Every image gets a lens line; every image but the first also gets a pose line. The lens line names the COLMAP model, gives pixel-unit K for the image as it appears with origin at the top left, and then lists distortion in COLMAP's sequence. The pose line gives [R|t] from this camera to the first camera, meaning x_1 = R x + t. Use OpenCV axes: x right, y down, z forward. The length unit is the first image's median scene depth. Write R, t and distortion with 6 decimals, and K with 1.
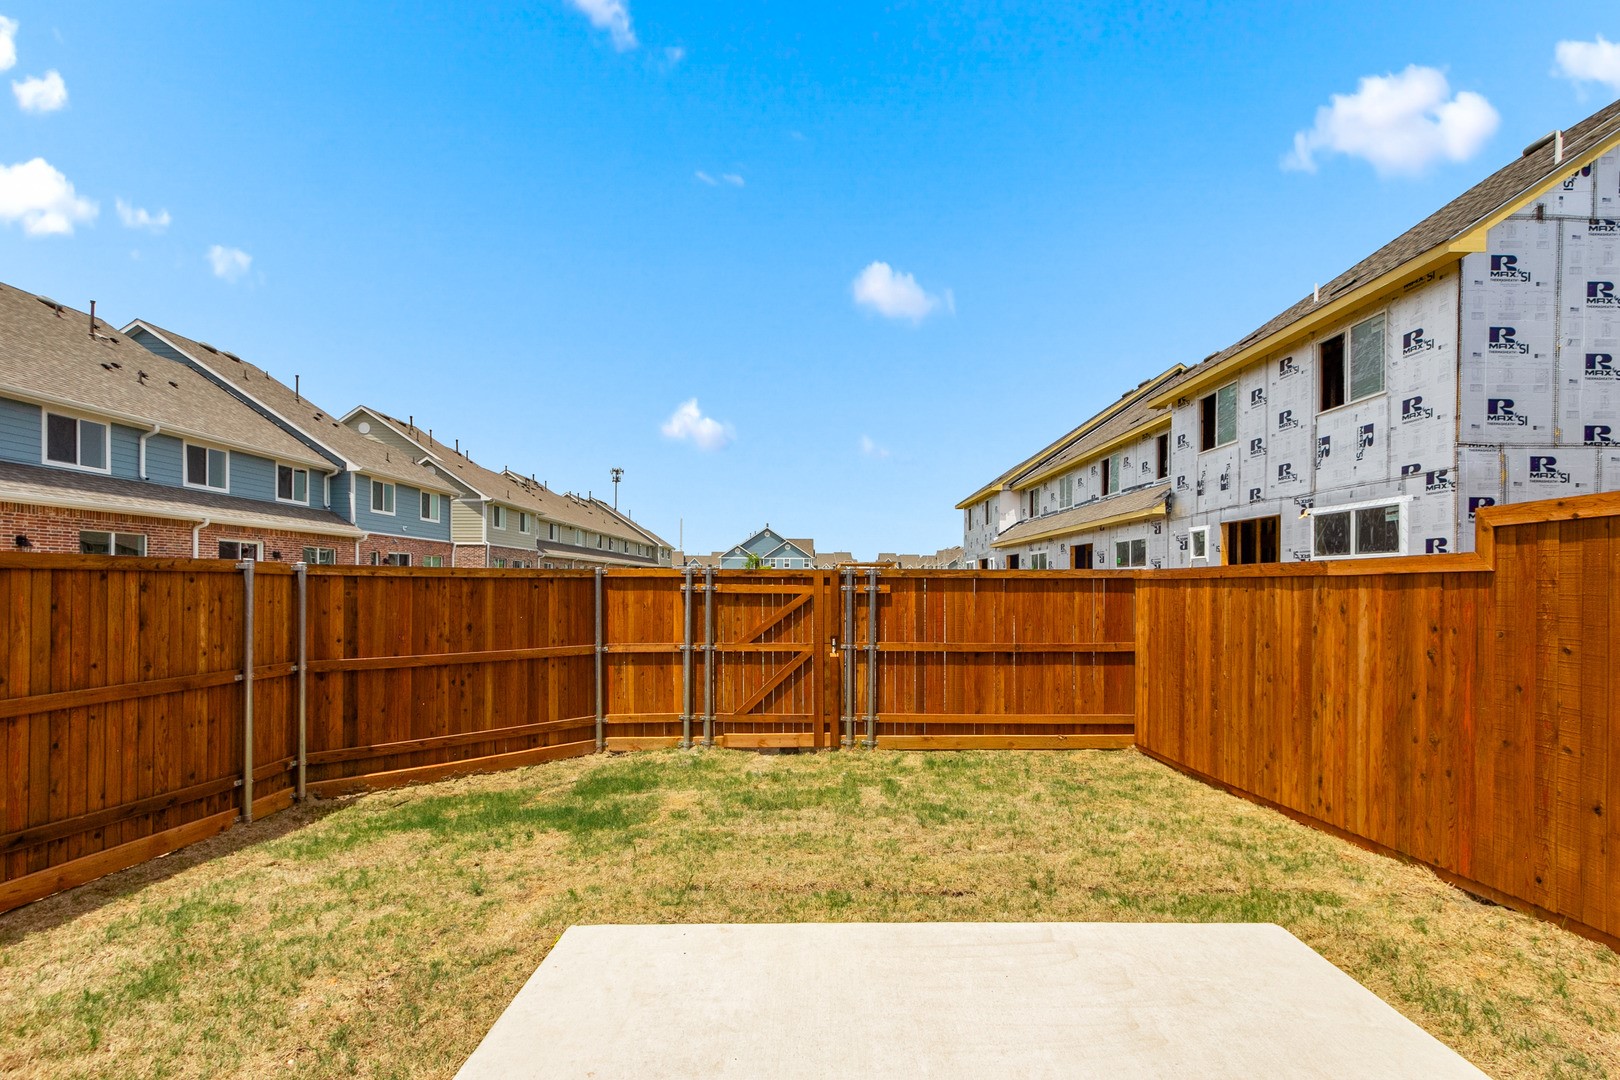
lens RADIAL K [[740.2, 0, 802.6], [0, 740.2, 549.8], [0, 0, 1]] dist [0.000802, 0.000006]
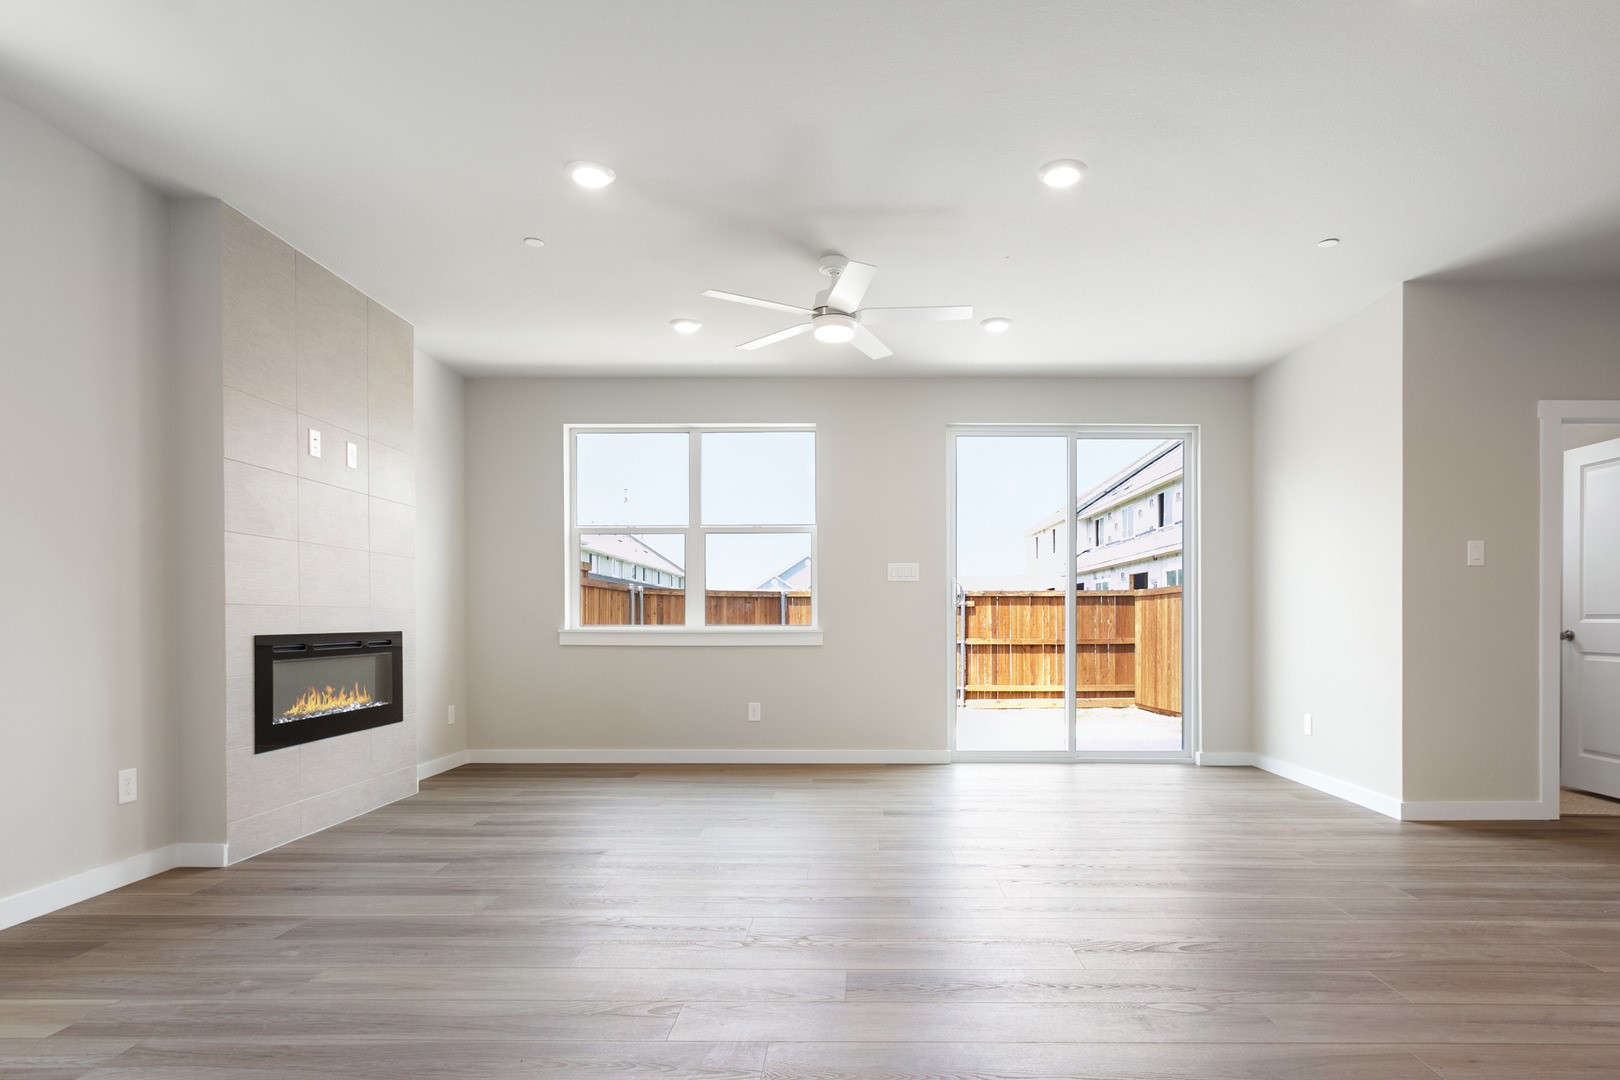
lens RADIAL K [[918.3, 0, 827.3], [0, 918.3, 580.9], [0, 0, 1]] dist [-0.029467, -0.000335]
pose [[0.999937, -0.005217, -0.009892, -0.164887], [0.005221, 0.999986, 0.000337, 0.004454], [0.009890, -0.000388, 0.999951, -0.887237]]
